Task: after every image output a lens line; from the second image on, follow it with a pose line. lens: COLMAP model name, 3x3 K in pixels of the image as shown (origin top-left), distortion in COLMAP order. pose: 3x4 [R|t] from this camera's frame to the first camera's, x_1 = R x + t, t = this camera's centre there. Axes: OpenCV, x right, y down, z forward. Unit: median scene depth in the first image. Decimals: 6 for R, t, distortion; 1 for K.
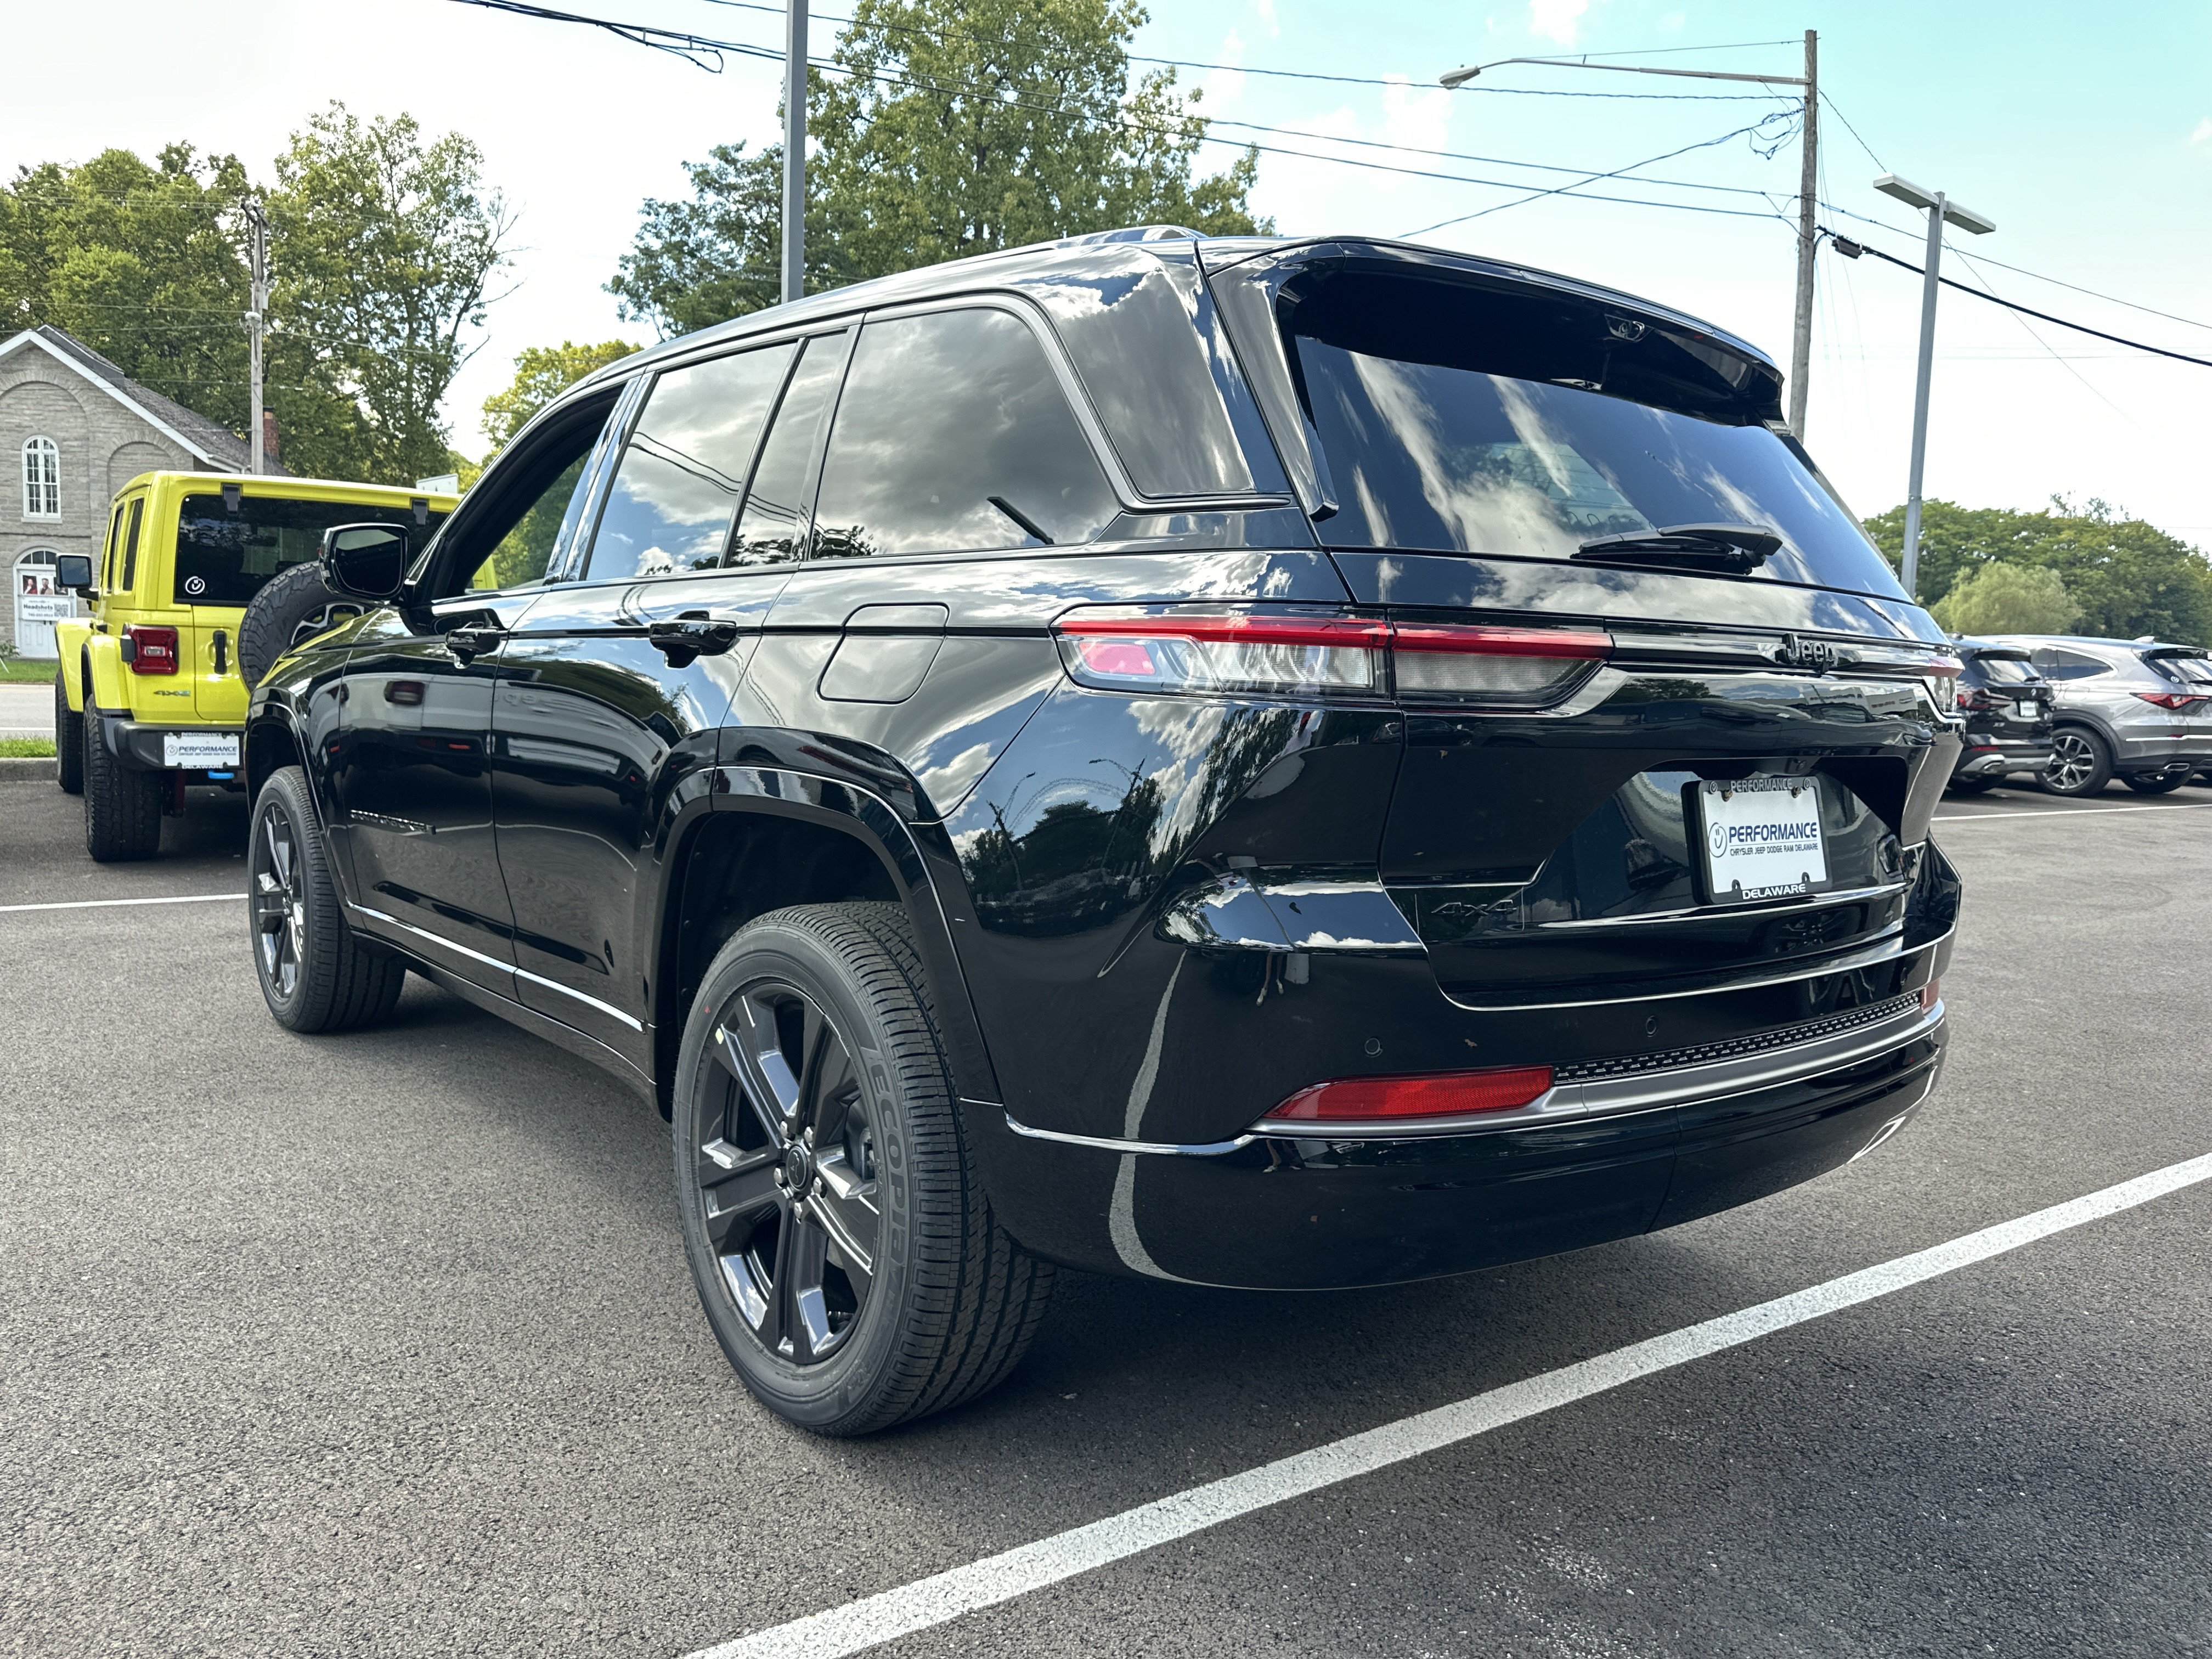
lens RADIAL K [[1620.1, 0, 1083.4], [0, 1620.1, 840.5], [0, 0, 1]] dist [0.052214, -0.072678]
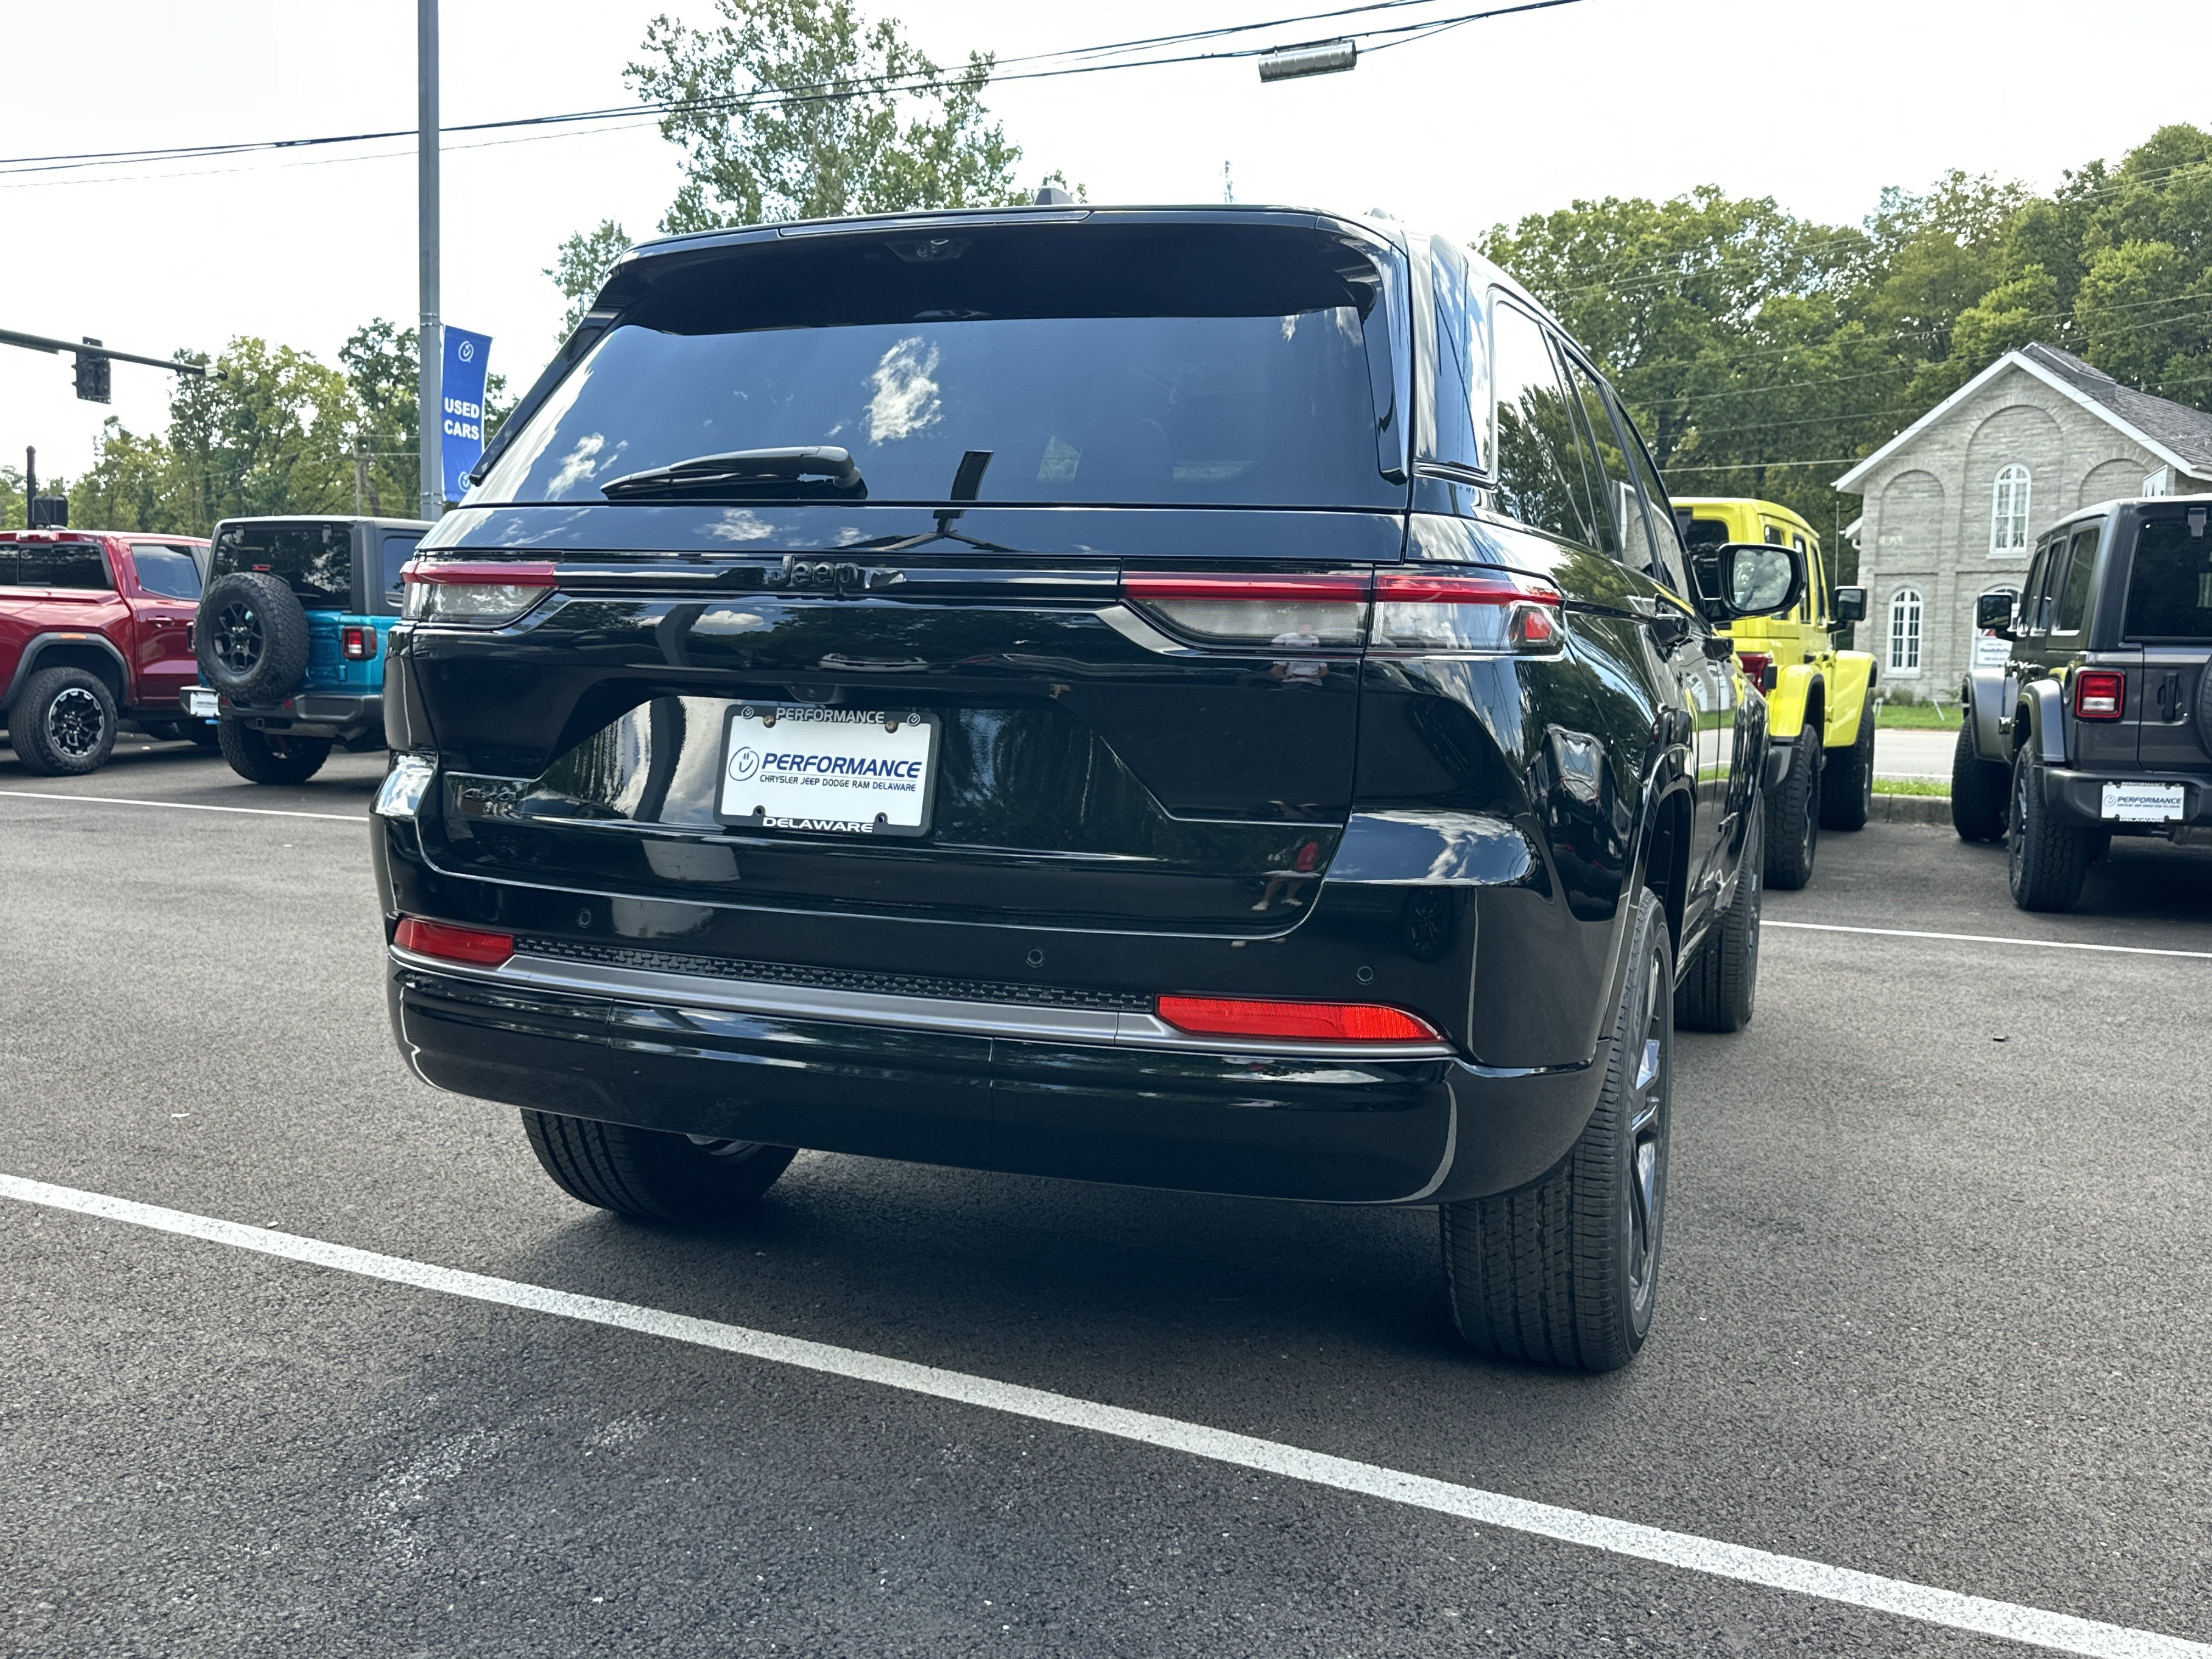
lens RADIAL K [[1932.9, 0, 1121.6], [0, 1932.9, 842.9], [0, 0, 1]] dist [0.098059, -0.162401]
pose [[0.493513, 0.062008, -0.867525, 0.104659], [-0.101206, 0.994773, 0.013530, 0.000564], [0.863830, 0.081122, 0.497209, 0.041379]]
